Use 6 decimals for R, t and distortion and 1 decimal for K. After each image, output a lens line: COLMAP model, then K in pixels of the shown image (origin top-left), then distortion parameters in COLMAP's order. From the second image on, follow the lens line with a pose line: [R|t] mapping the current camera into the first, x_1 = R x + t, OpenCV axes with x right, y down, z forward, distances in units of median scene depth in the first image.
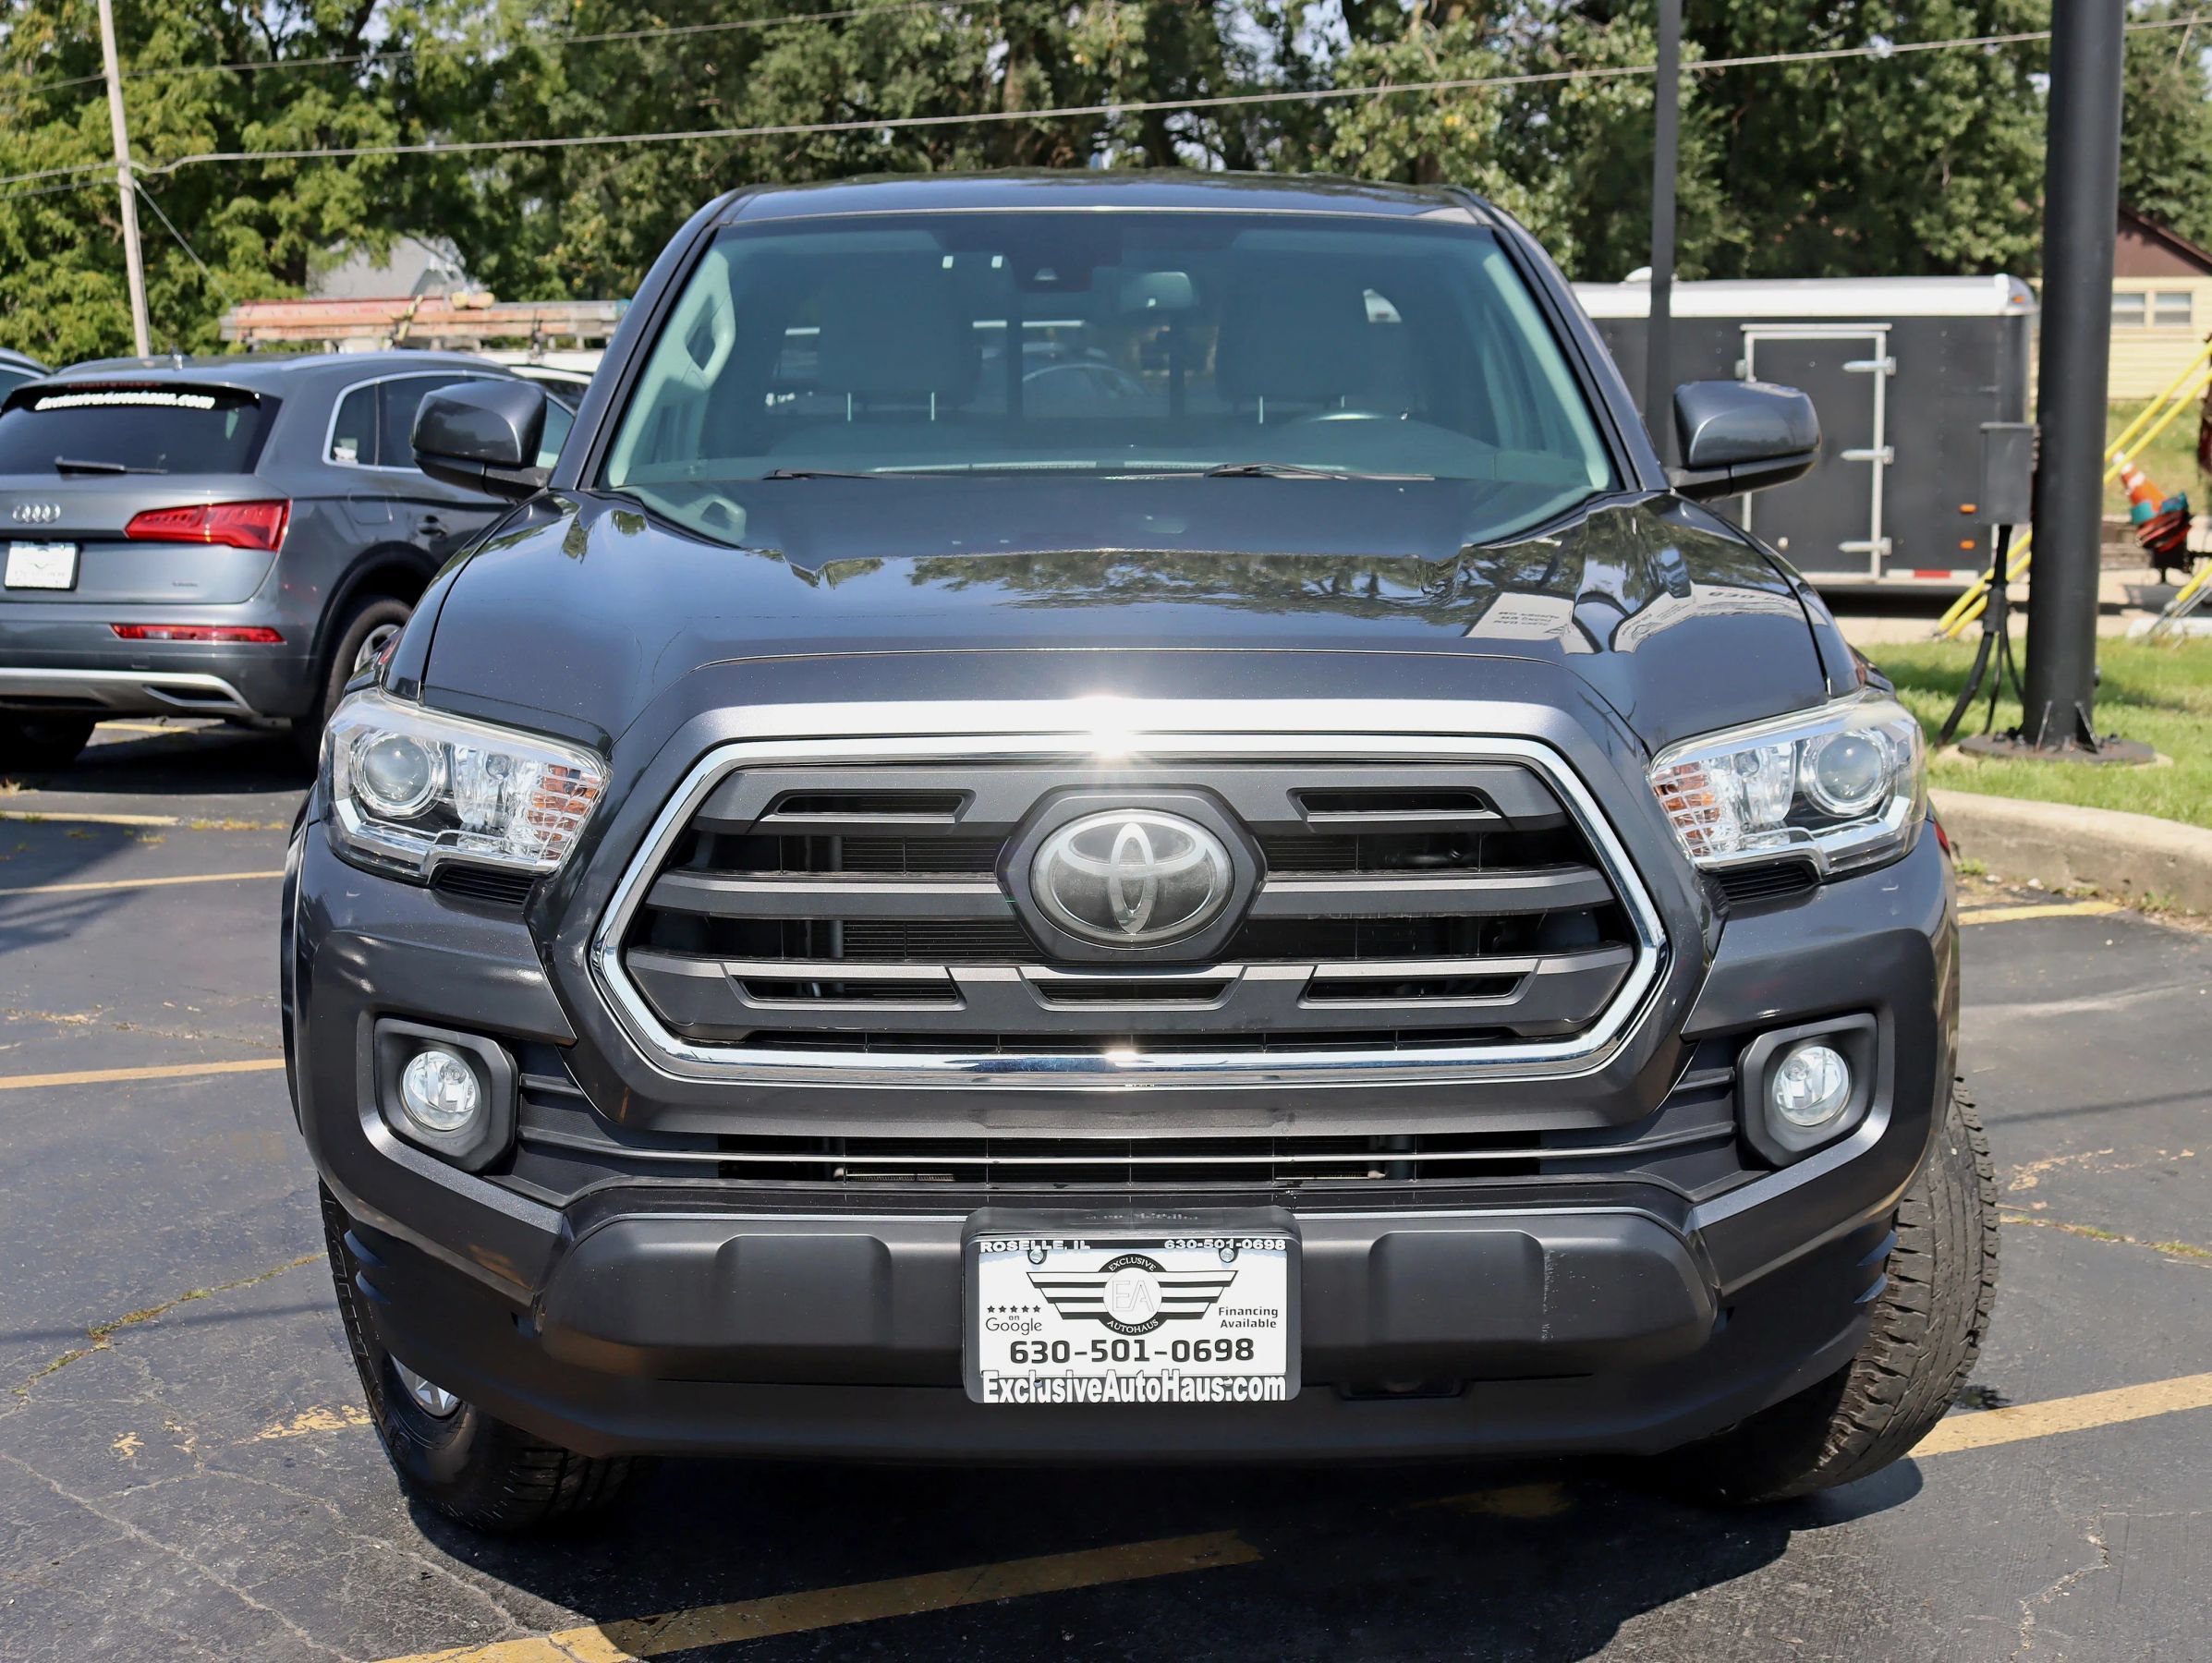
lens RADIAL K [[2892.4, 0, 1088.2], [0, 2892.4, 823.4], [0, 0, 1]] dist [-0.087634, 0.074782]
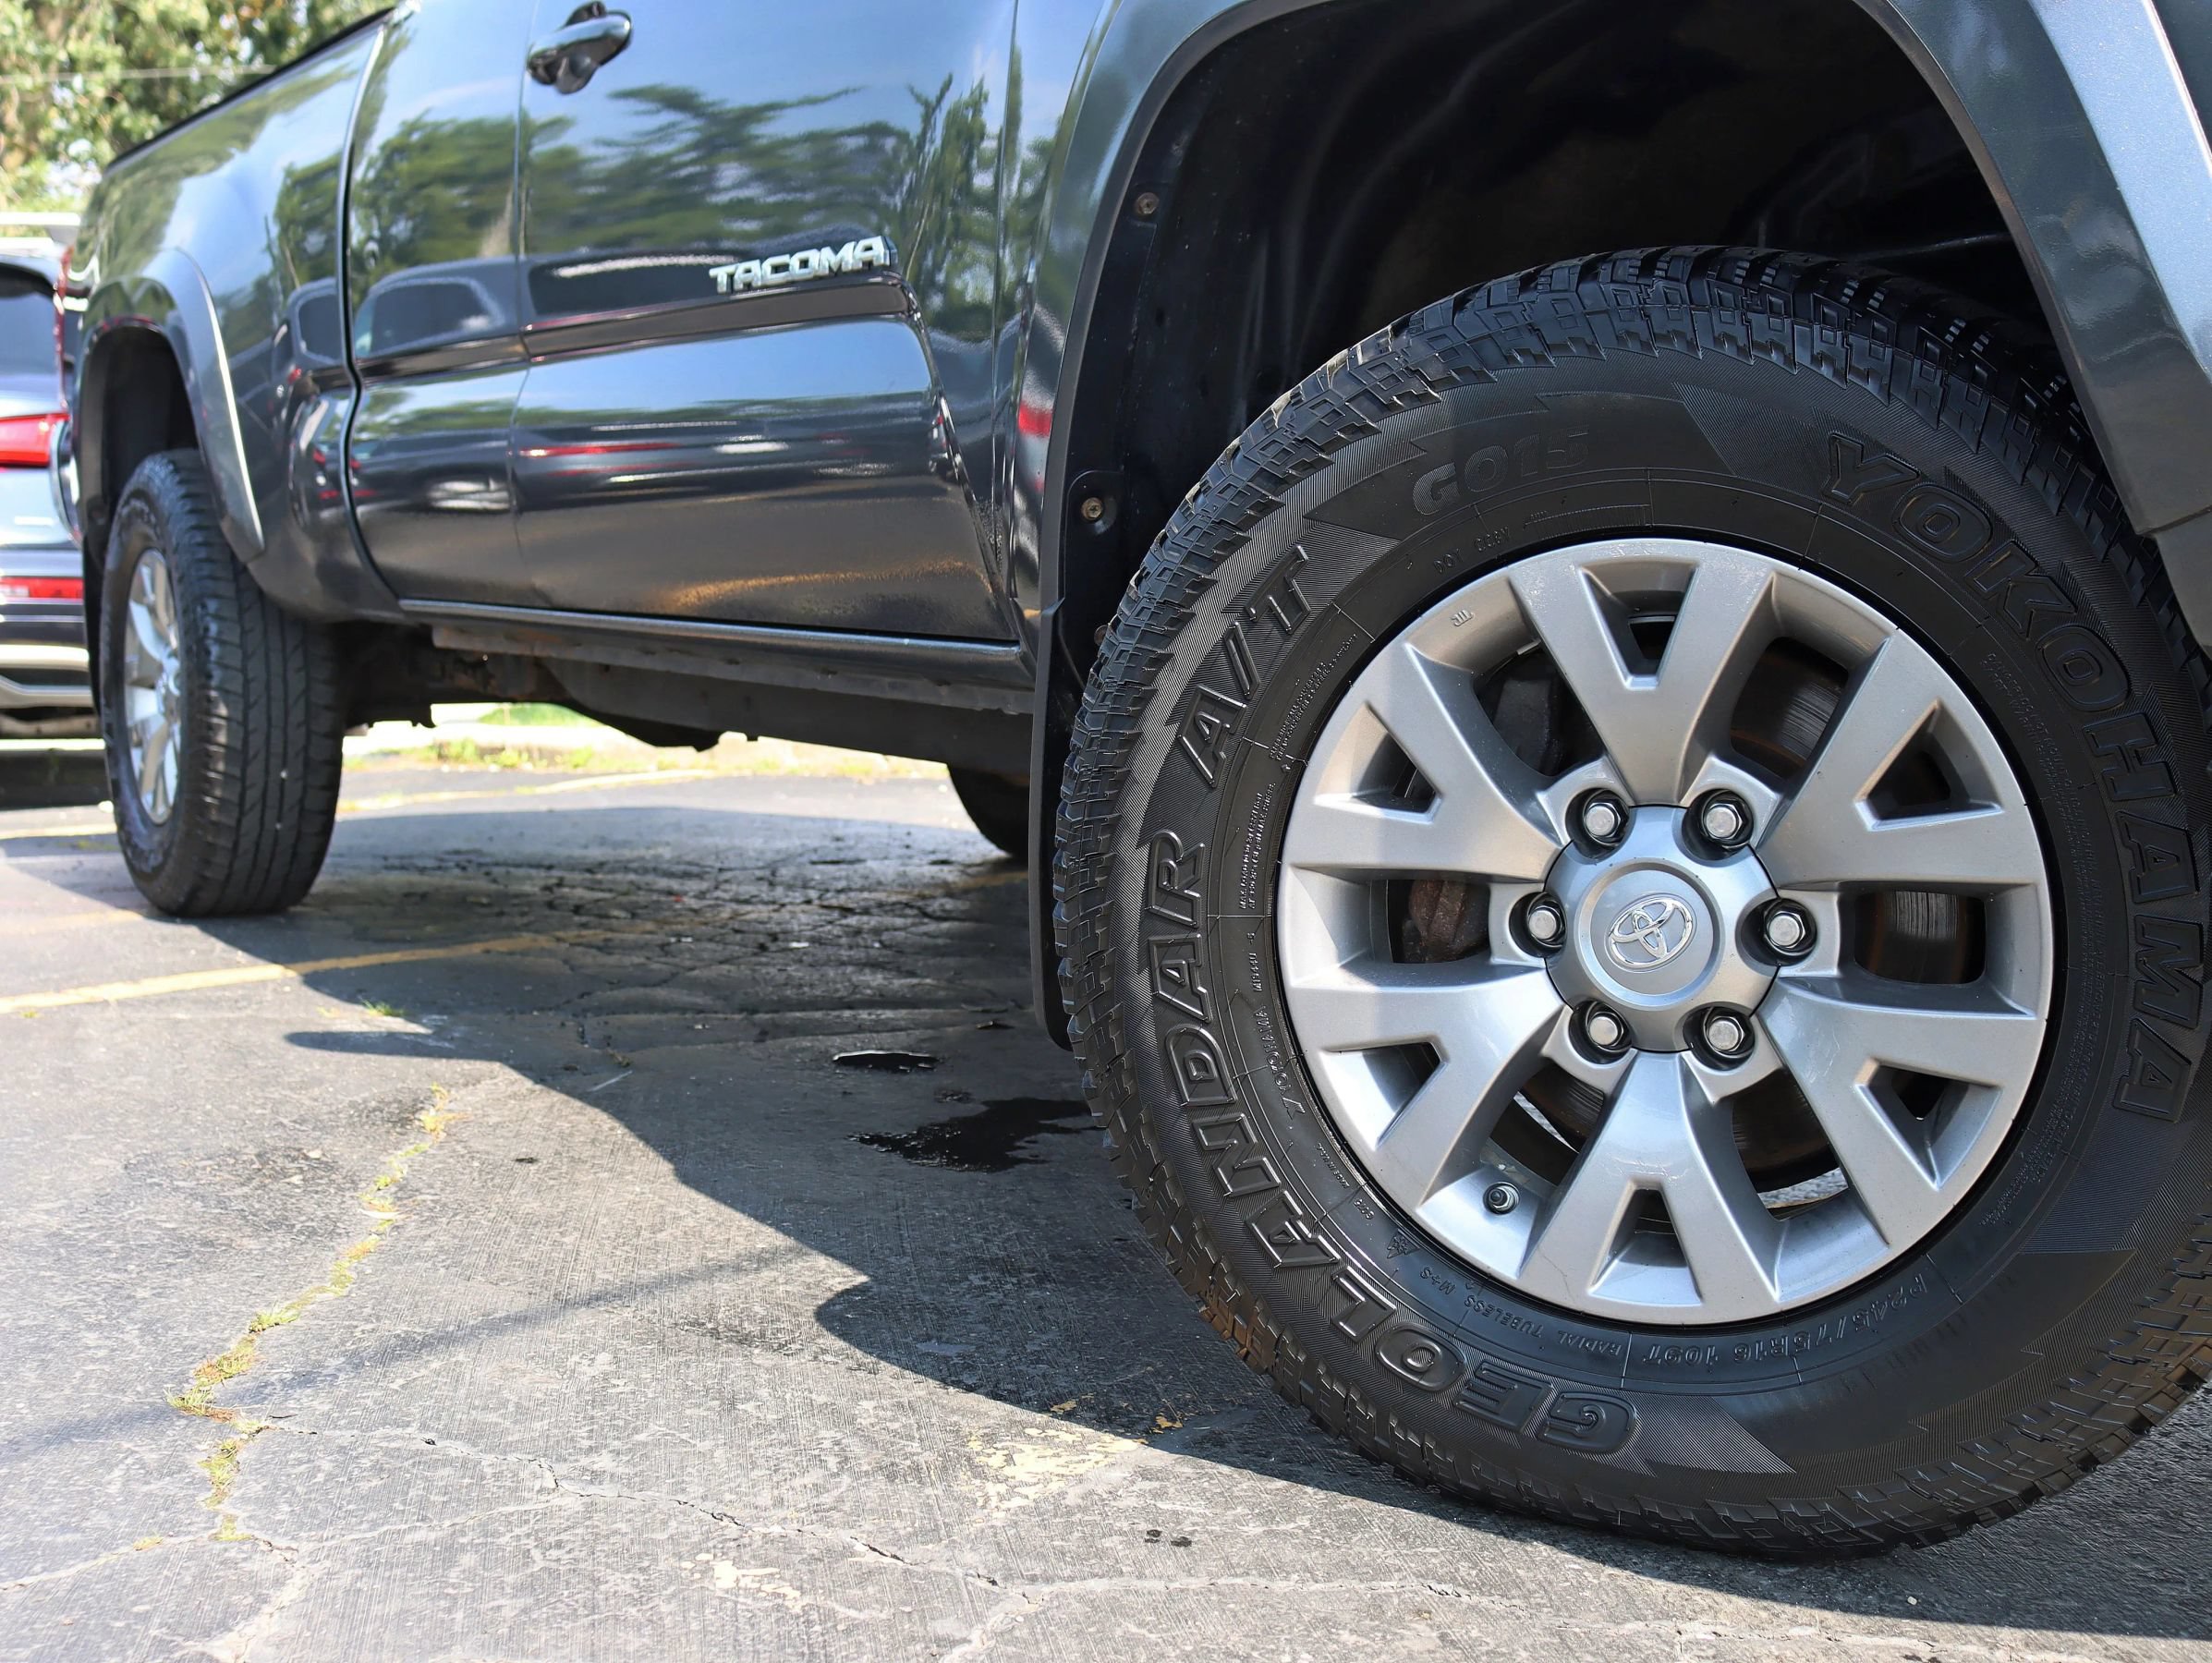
lens RADIAL K [[2736.0, 0, 1073.9], [0, 2736.0, 823.8], [0, 0, 1]] dist [-0.091133, 0.028394]
pose [[0.856447, -0.034156, 0.515104, -0.480359], [0.069416, 0.996366, -0.049348, 0.129350], [-0.511547, 0.078021, 0.855706, 0.620276]]
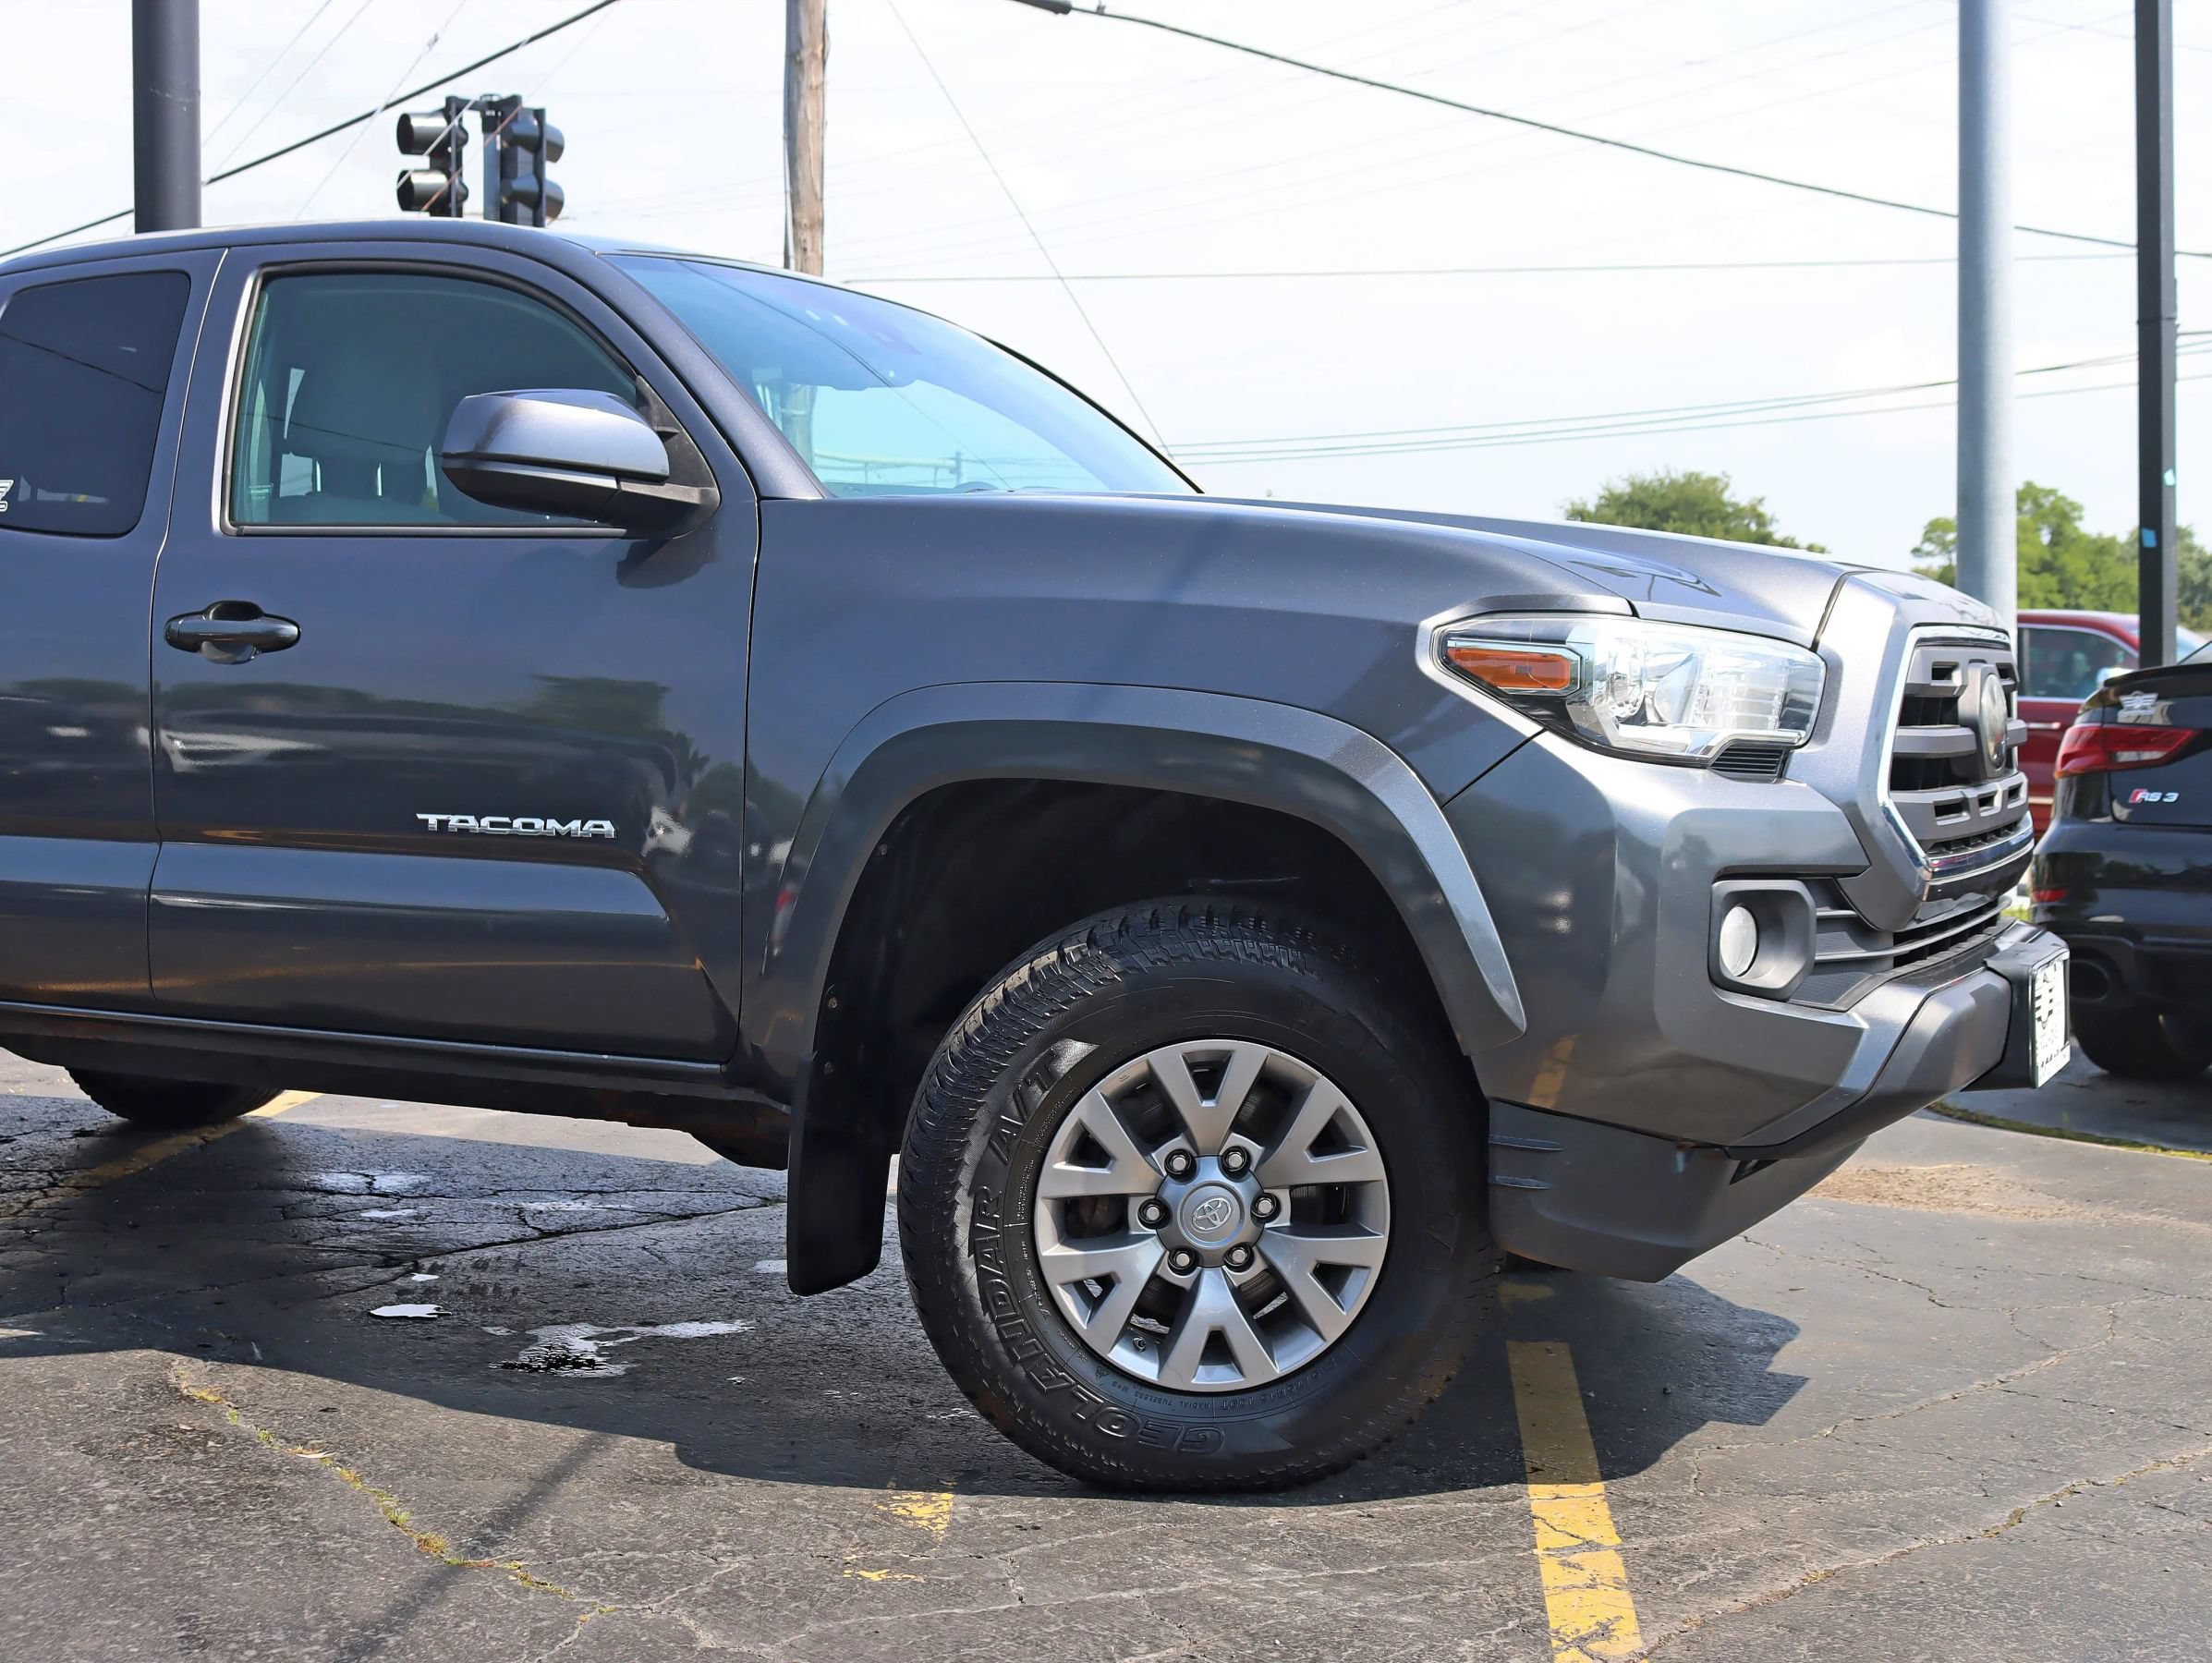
lens RADIAL K [[2892.4, 0, 1088.2], [0, 2892.4, 823.4], [0, 0, 1]] dist [-0.087634, 0.074782]
pose [[0.460218, -0.045865, 0.886621, -1.025549], [0.144706, 0.989185, -0.023942, 0.026269], [-0.875934, 0.139318, 0.461877, 0.510053]]
